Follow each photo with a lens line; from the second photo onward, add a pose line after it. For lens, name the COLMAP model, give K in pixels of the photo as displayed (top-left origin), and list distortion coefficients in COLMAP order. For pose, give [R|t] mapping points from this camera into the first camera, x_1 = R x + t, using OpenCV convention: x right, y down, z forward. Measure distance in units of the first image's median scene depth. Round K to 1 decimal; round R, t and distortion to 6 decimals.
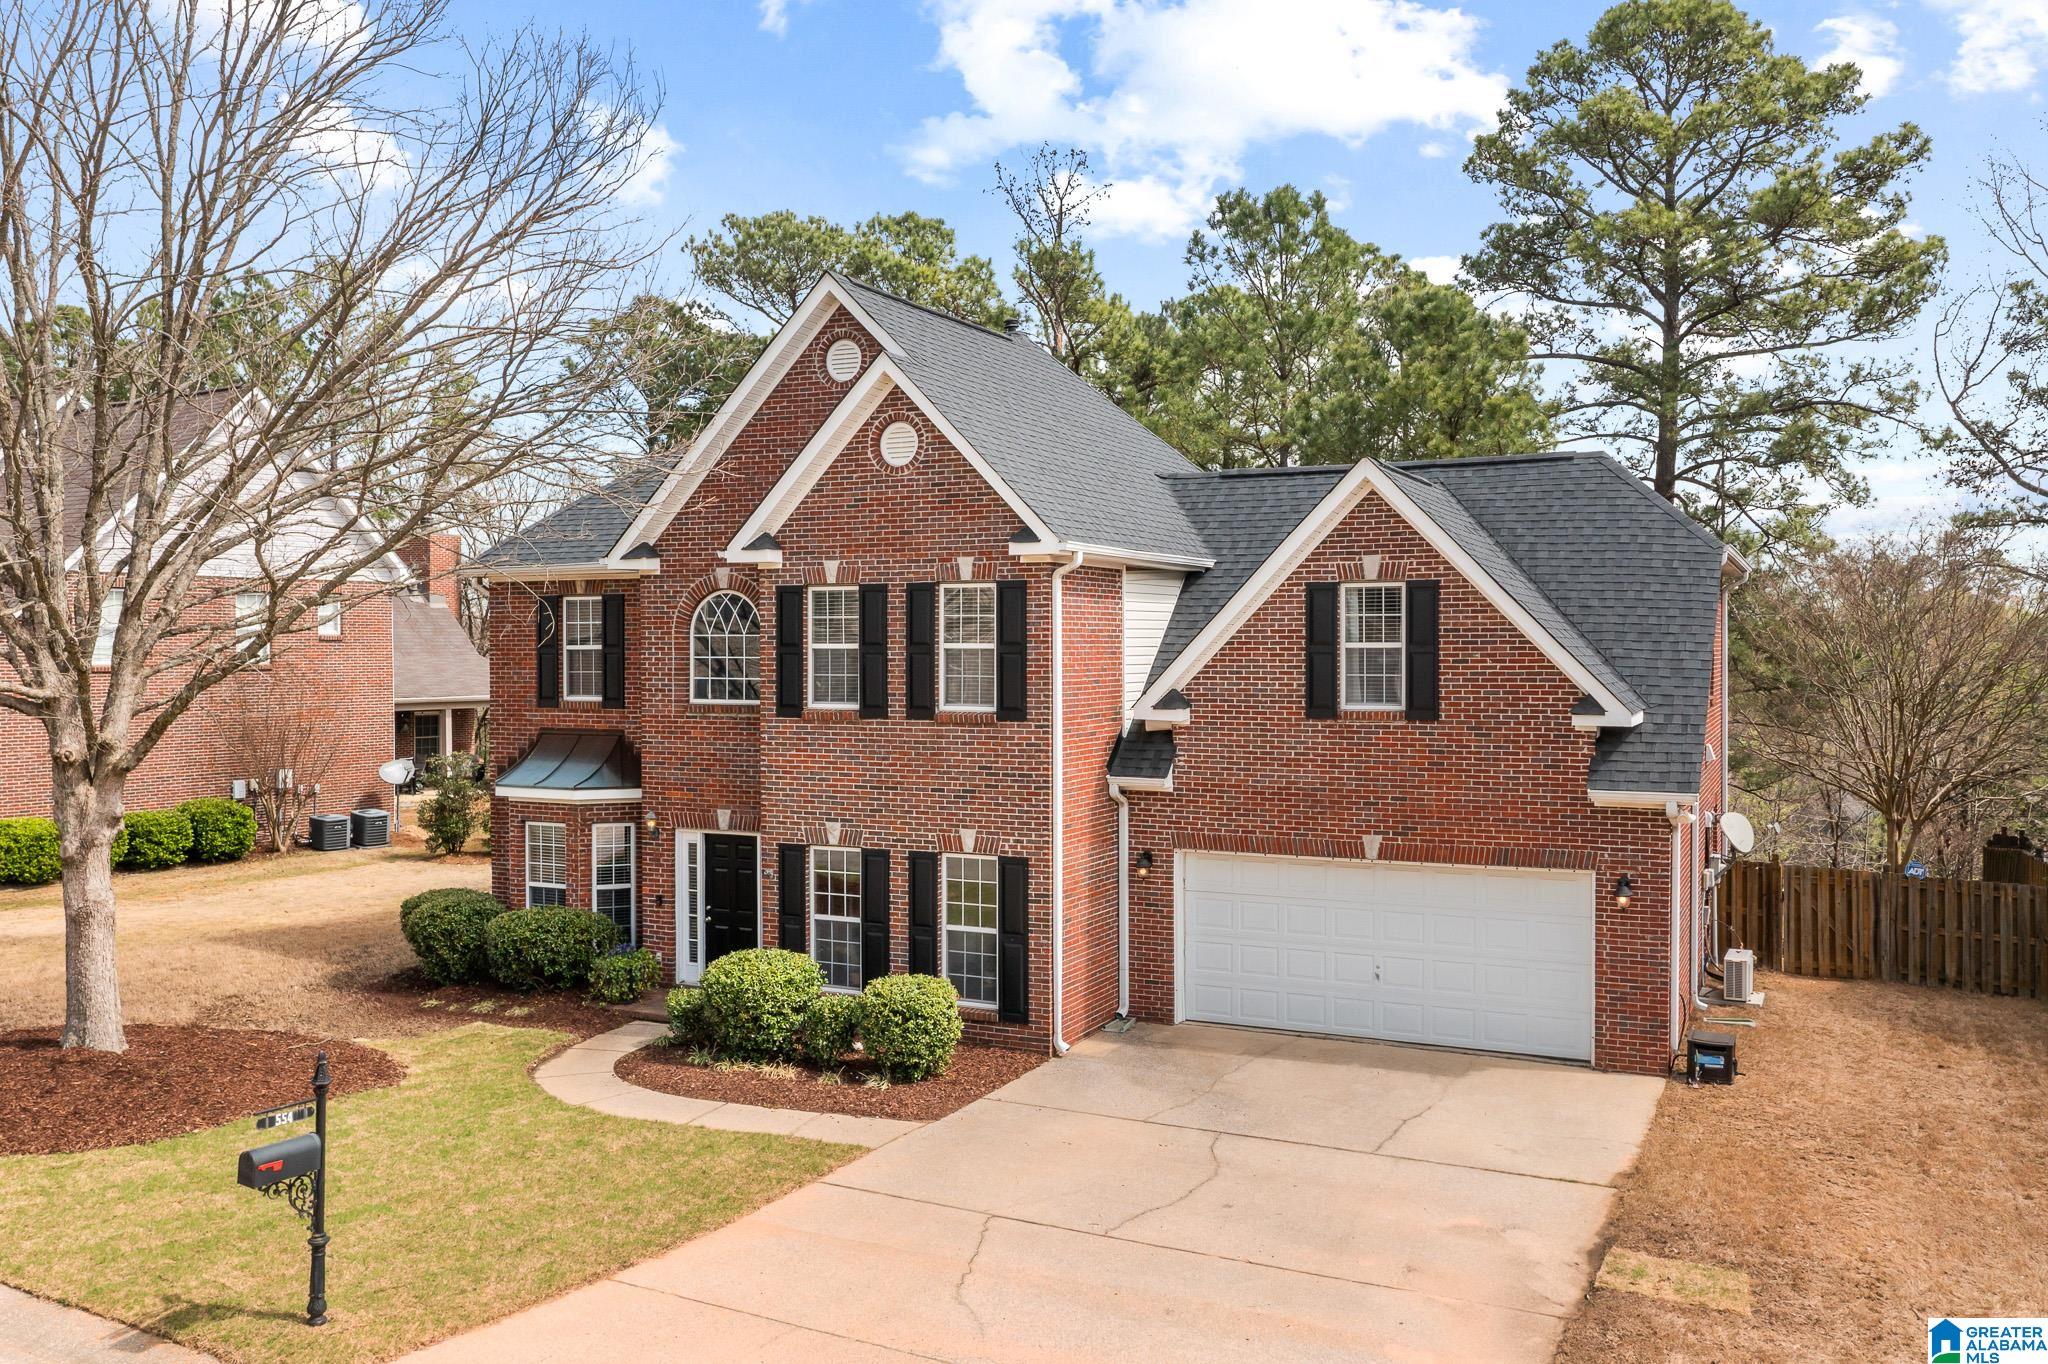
lens RADIAL K [[1660.8, 0, 1043.5], [0, 1660.8, 676.7], [0, 0, 1]] dist [-0.009523, -0.003028]
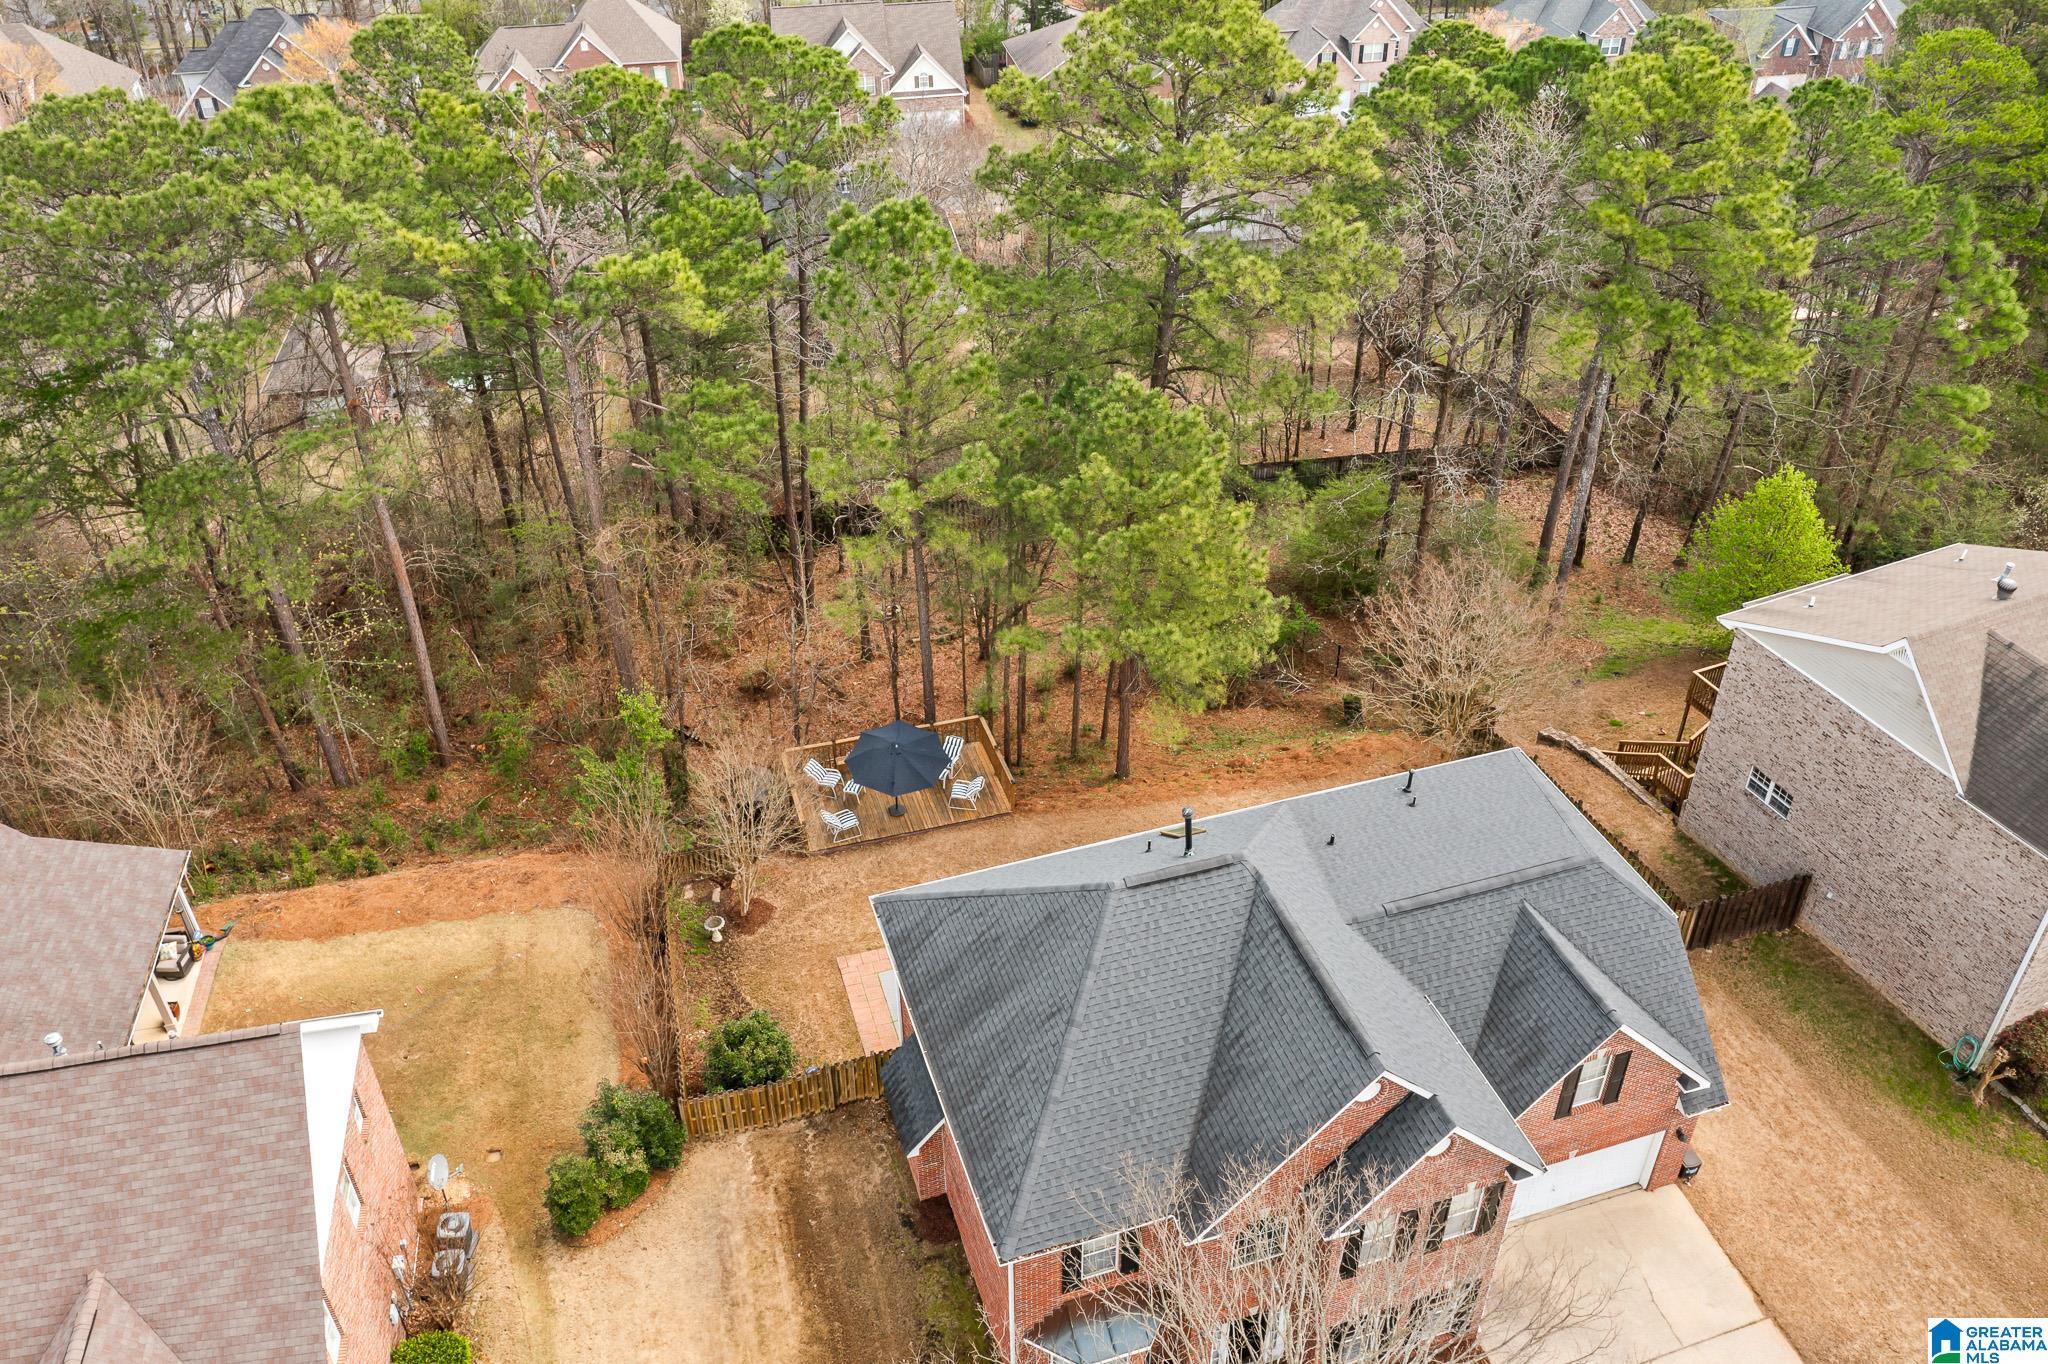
lens RADIAL K [[1649.0, 0, 1034.7], [0, 1649.0, 672.1], [0, 0, 1]] dist [-0.014936, 0.024496]
pose [[0.720580, -0.405531, 0.562414, -1.054607], [0.016727, 0.821060, 0.570597, -1.401630], [-0.693170, -0.401753, 0.598423, 0.519163]]
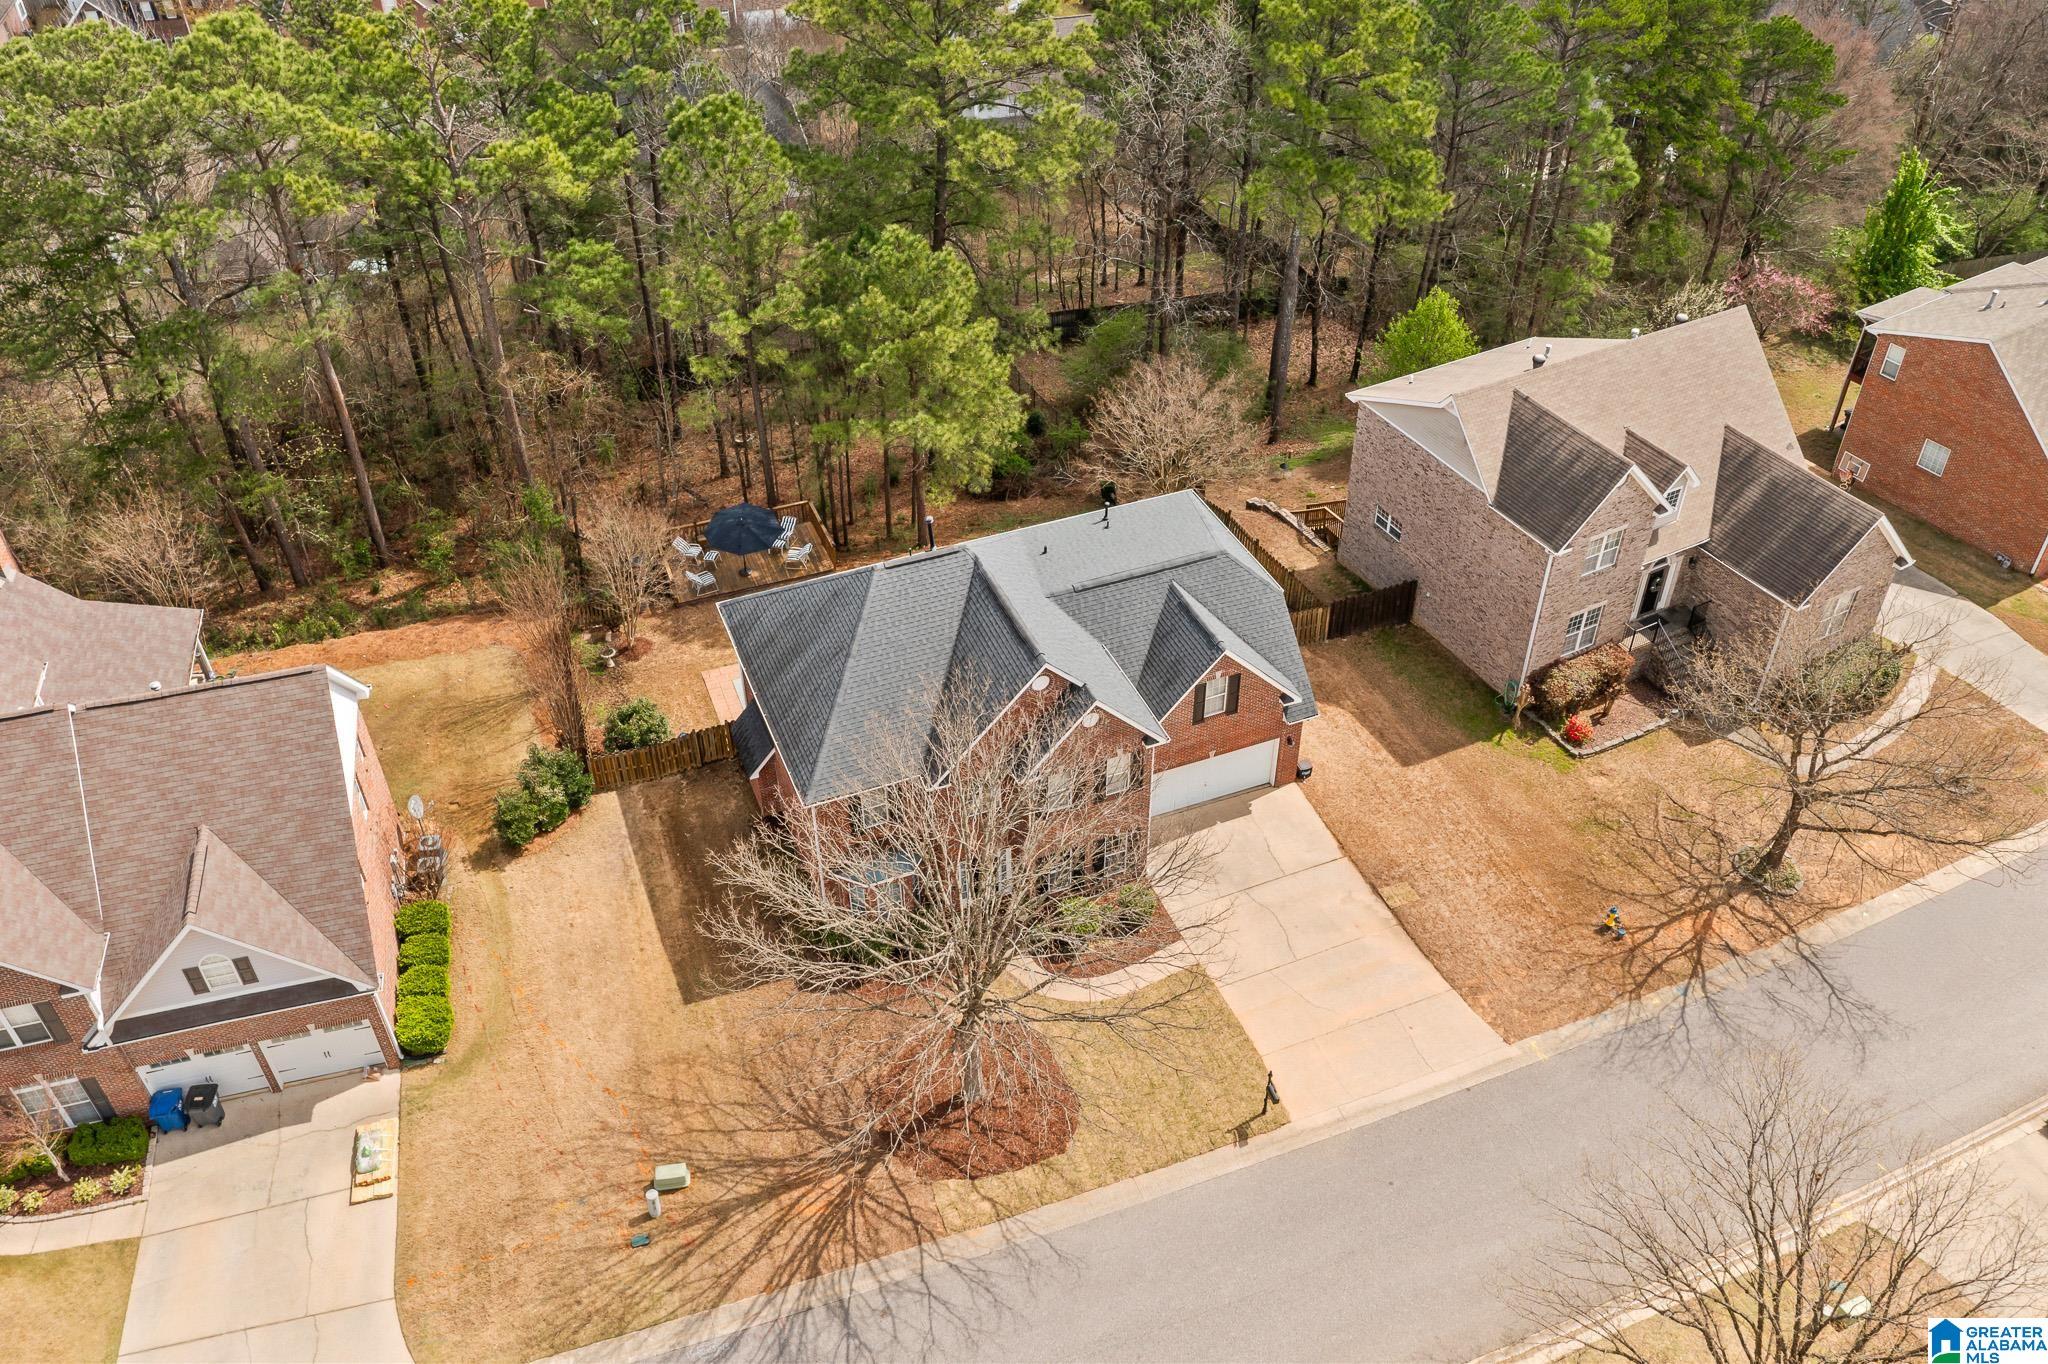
lens RADIAL K [[1649.0, 0, 1034.7], [0, 1649.0, 672.1], [0, 0, 1]] dist [-0.014936, 0.024496]
pose [[0.669182, -0.469958, 0.575617, -1.473334], [0.015544, 0.783301, 0.621449, -1.668411], [-0.742936, -0.406915, 0.531476, -0.165955]]
